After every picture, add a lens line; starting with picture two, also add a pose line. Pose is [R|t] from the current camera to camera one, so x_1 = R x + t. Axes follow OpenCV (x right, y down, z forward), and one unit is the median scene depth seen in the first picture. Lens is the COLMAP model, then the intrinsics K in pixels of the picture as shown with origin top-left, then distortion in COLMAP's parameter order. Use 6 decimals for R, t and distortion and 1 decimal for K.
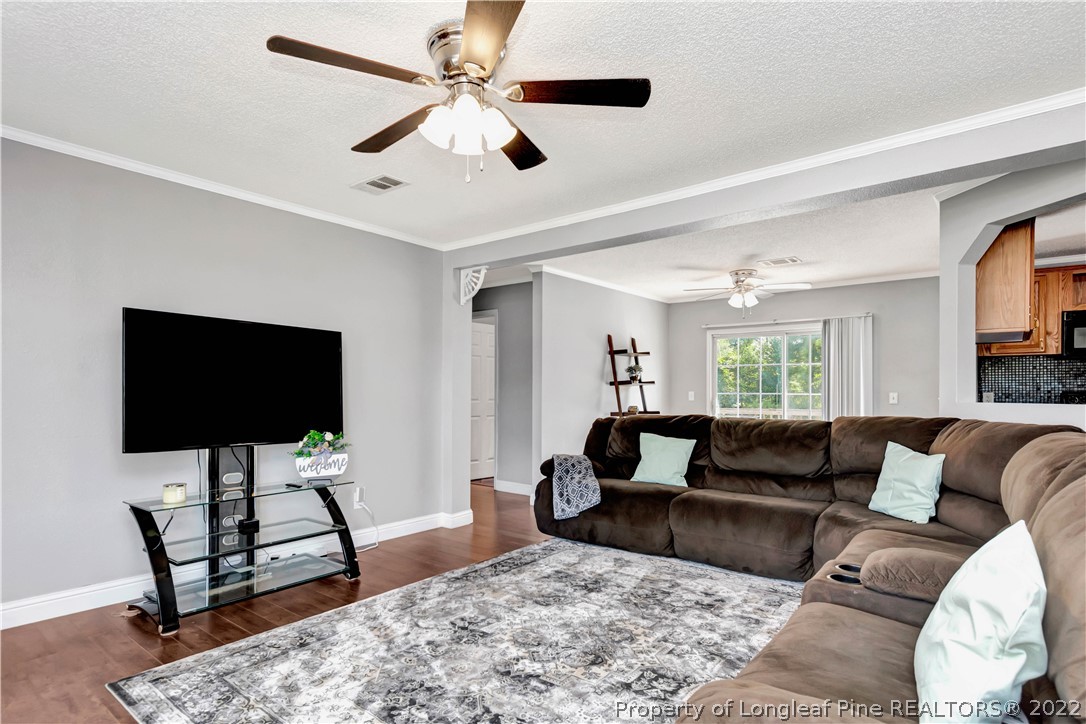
lens RADIAL K [[575.6, 0, 570.6], [0, 575.6, 389.2], [0, 0, 1]] dist [0.003536, 0.000038]
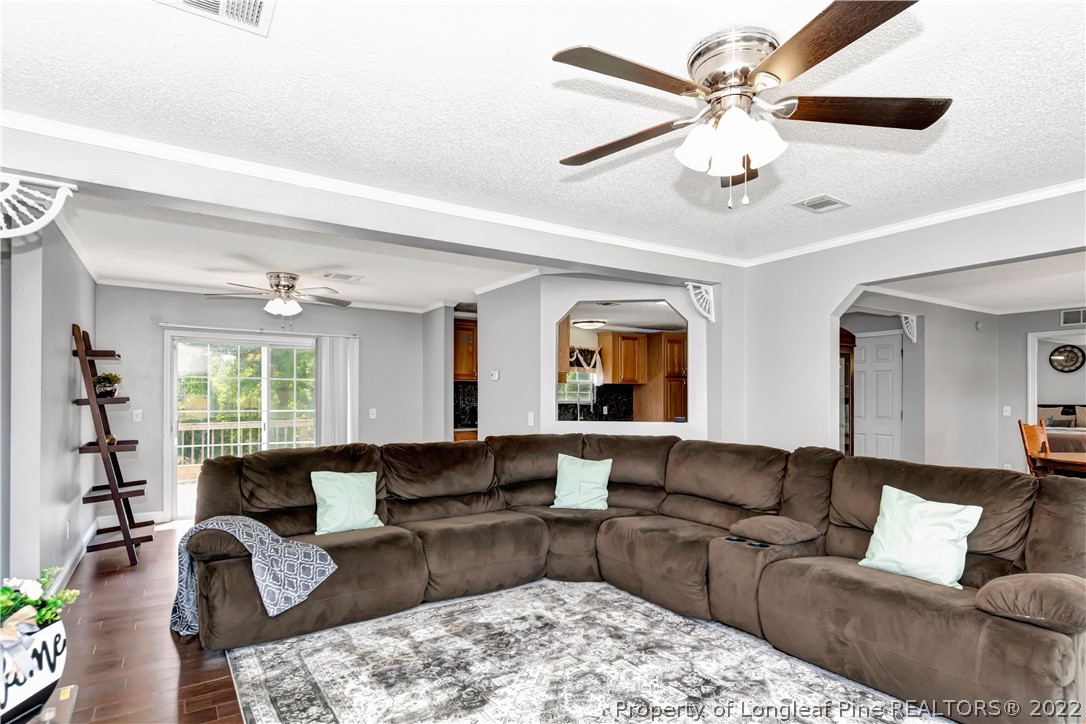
lens RADIAL K [[575.6, 0, 524.9], [0, 575.6, 396.1], [0, 0, 1]] dist [0.003536, 0.000038]
pose [[0.327364, -0.001469, 0.944897, -0.605921], [-0.007630, 0.999962, 0.004198, -0.038209], [-0.944868, -0.008584, 0.327340, 0.545924]]
